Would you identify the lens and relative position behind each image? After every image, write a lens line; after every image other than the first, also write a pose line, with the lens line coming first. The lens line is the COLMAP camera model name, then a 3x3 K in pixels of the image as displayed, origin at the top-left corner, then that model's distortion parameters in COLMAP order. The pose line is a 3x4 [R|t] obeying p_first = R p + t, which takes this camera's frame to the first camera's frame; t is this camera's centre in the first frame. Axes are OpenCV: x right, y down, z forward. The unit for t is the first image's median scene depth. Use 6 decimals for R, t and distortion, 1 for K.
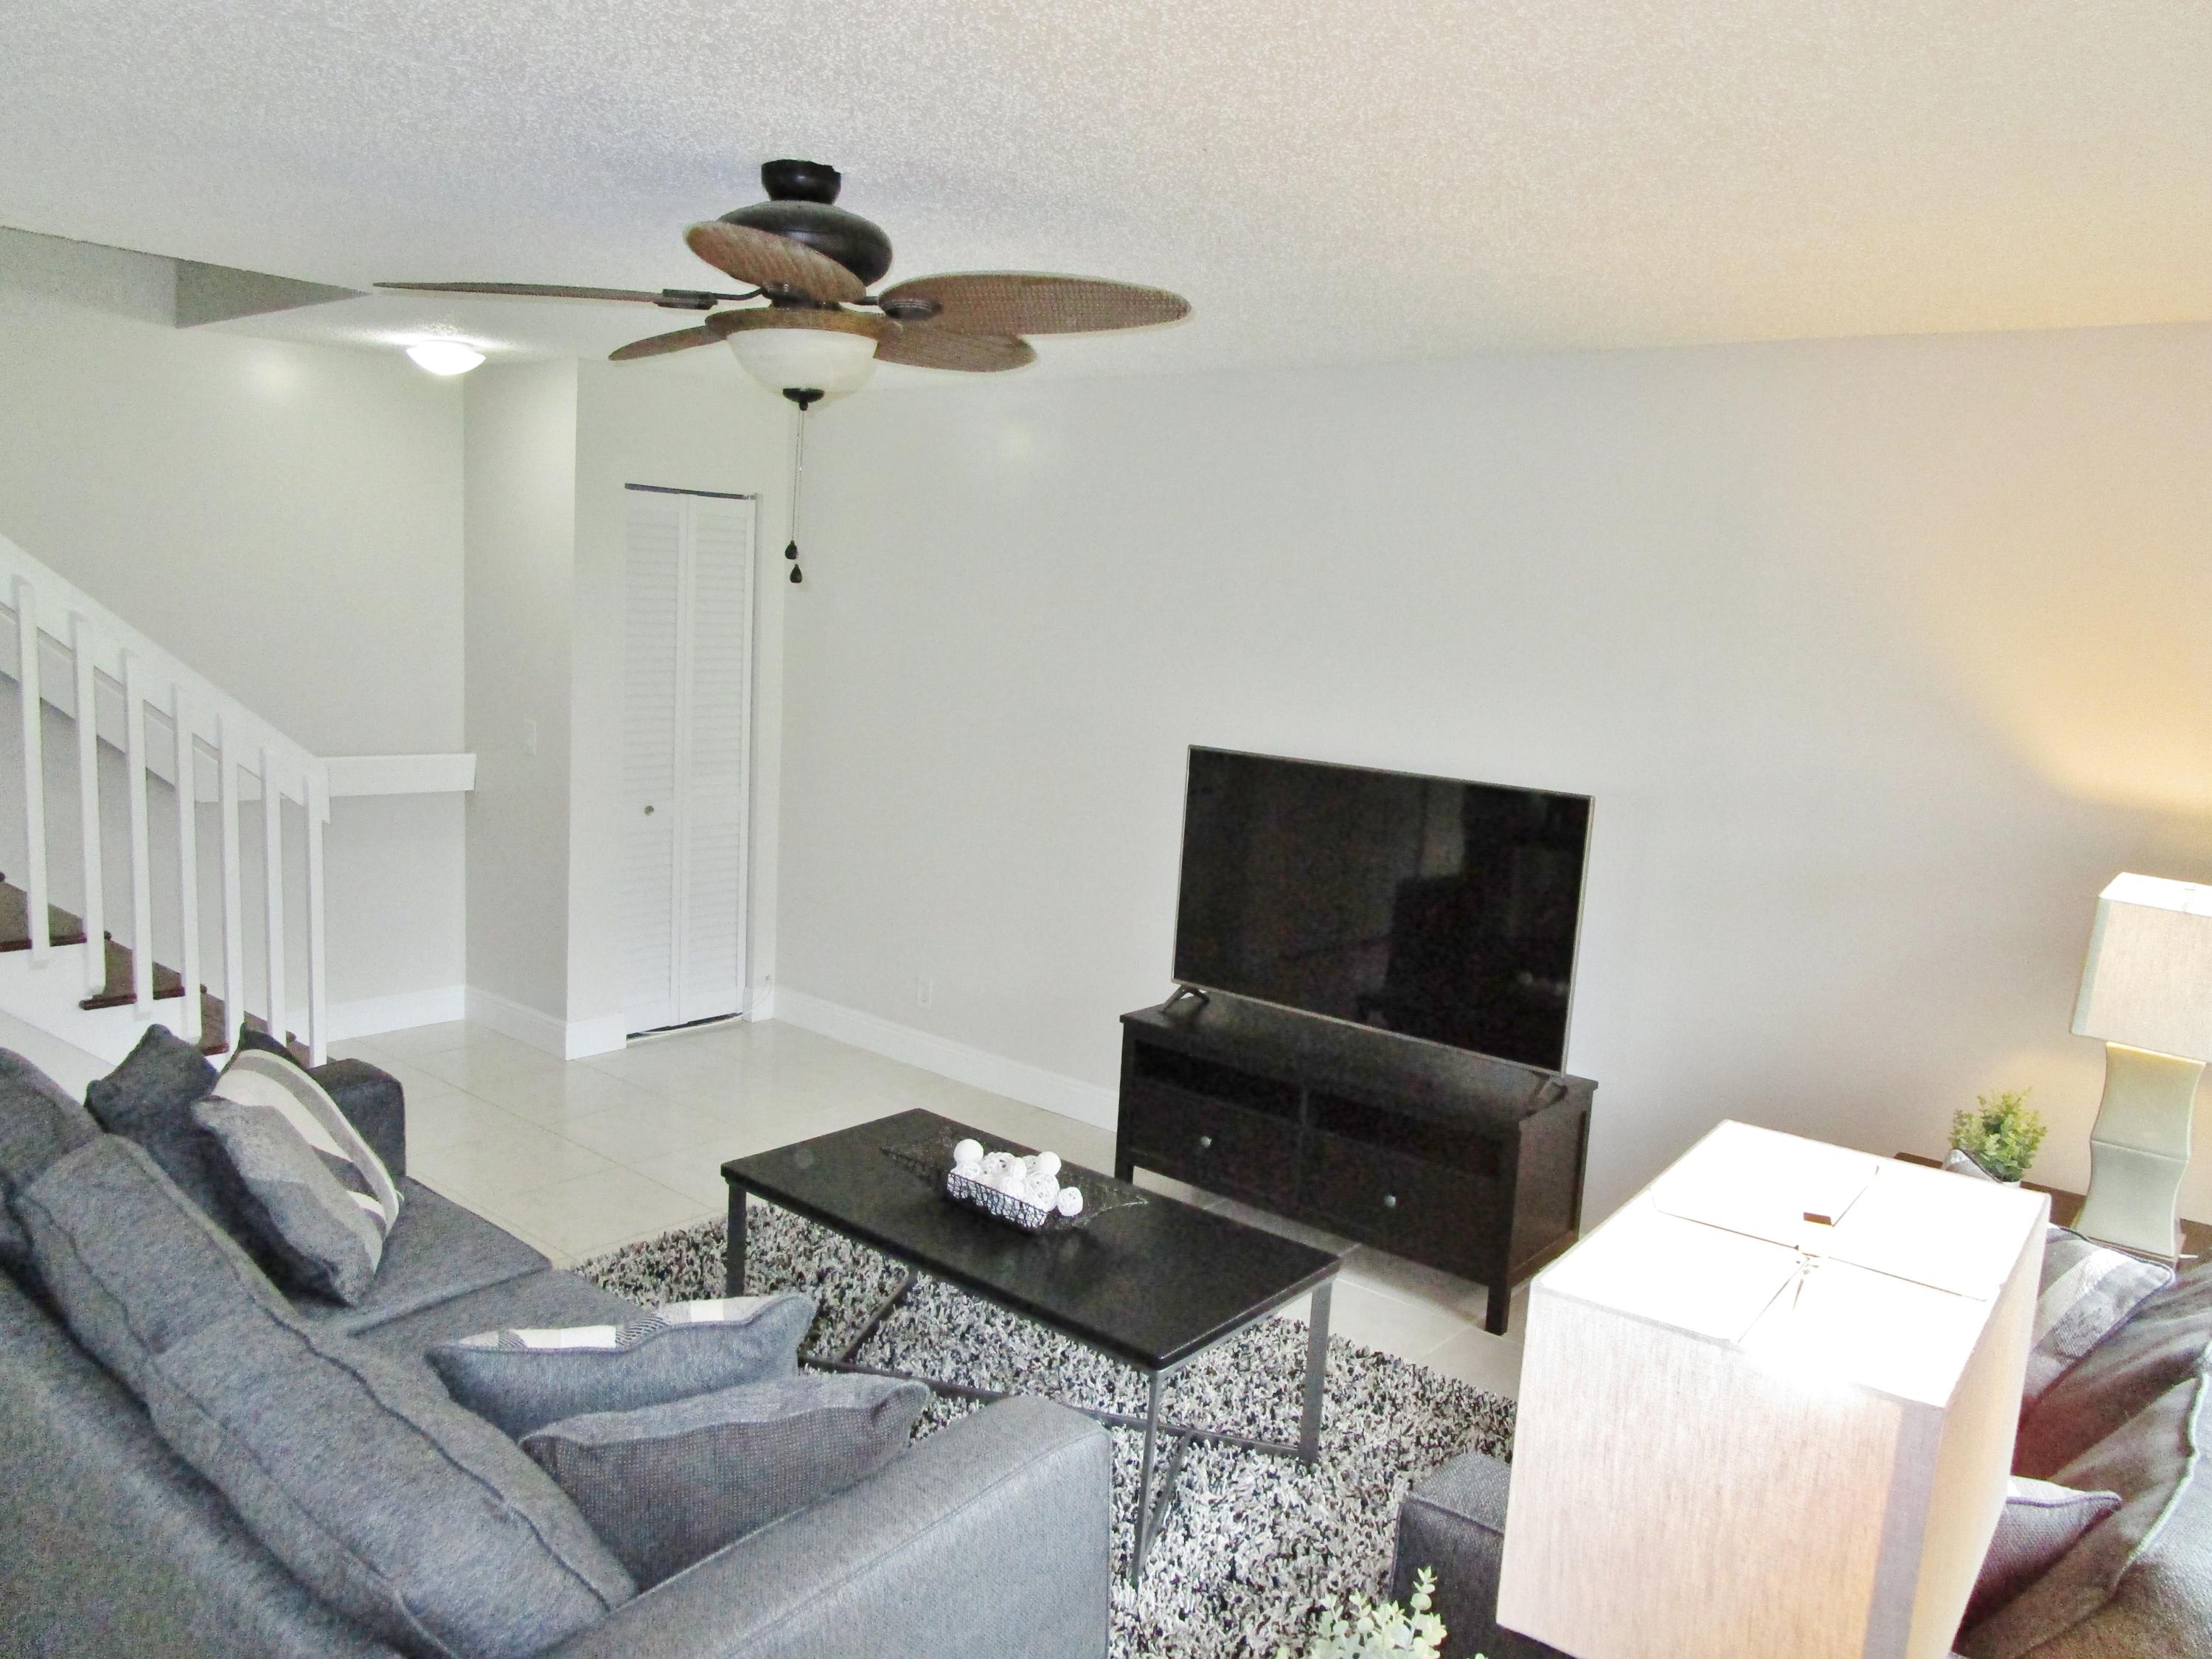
lens RADIAL K [[1556.9, 0, 1105.1], [0, 1556.9, 821.0], [0, 0, 1]] dist [-0.007750, -0.000831]
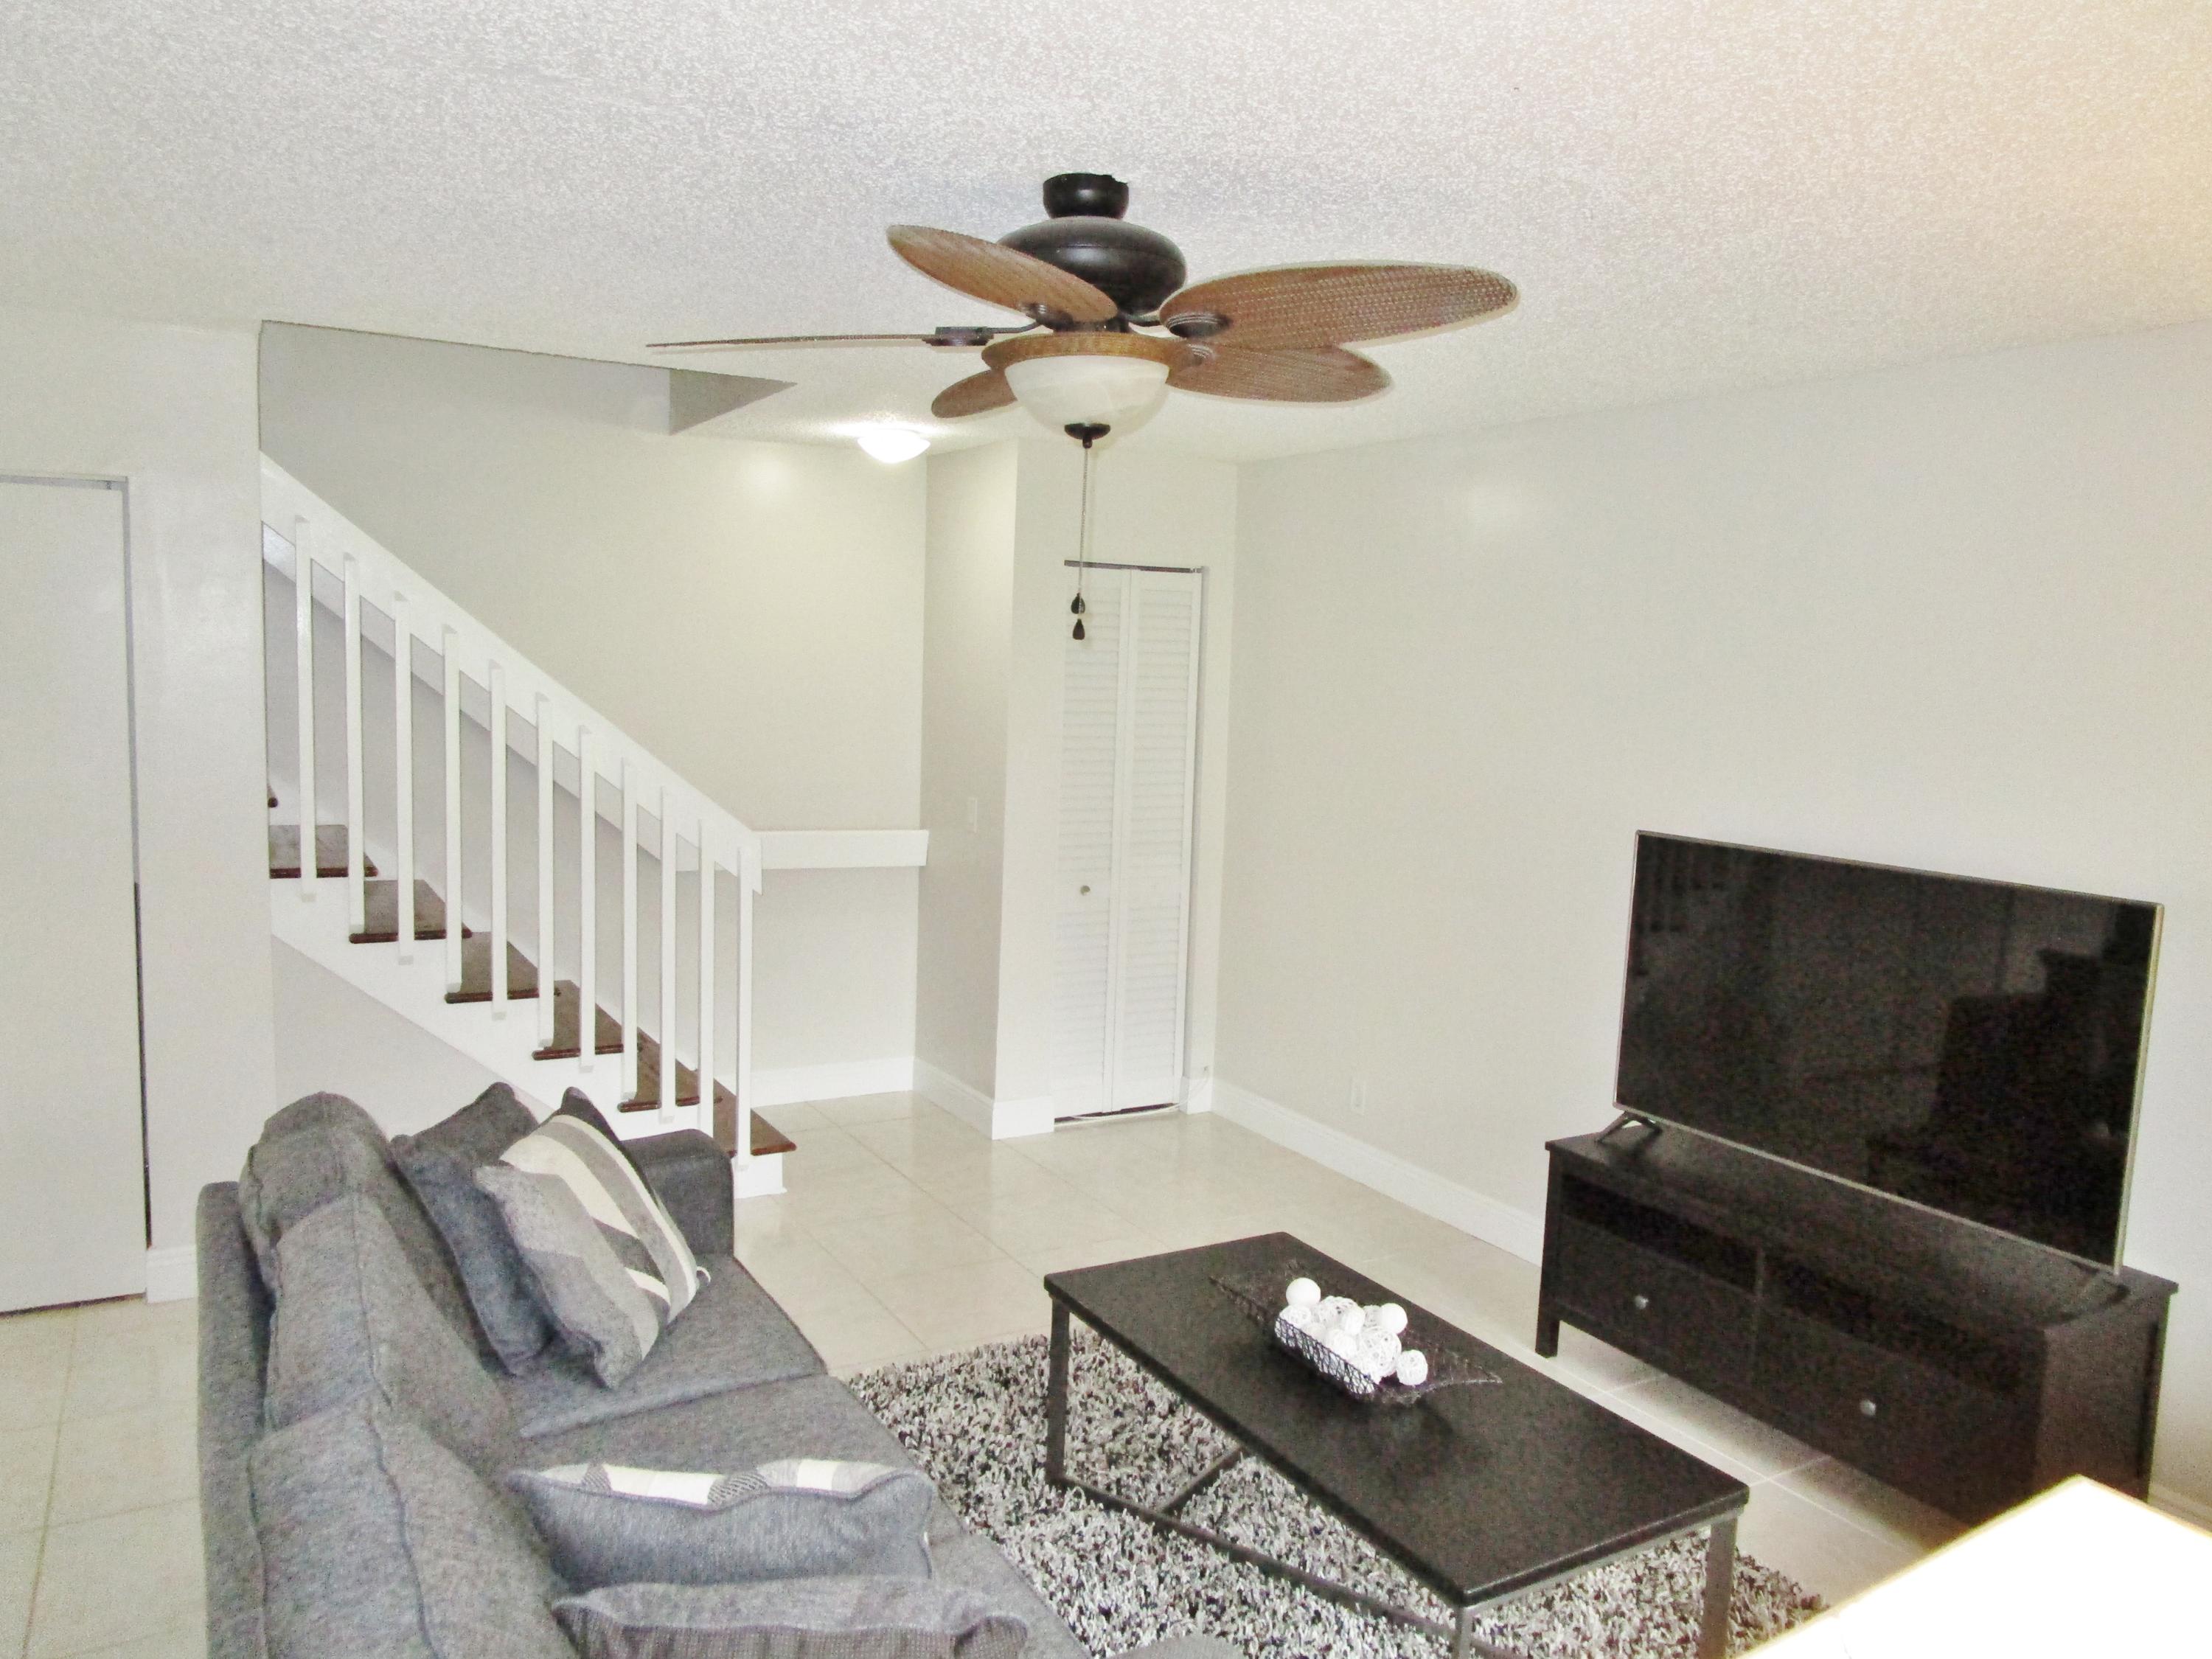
lens RADIAL K [[1566.0, 0, 1106.0], [0, 1566.0, 829.5], [0, 0, 1]] dist [-0.018111, -0.000330]
pose [[0.939463, 0.014011, -0.342365, 0.099731], [-0.030997, 0.998542, -0.044193, -0.003022], [0.341246, 0.052130, 0.938527, 0.127912]]
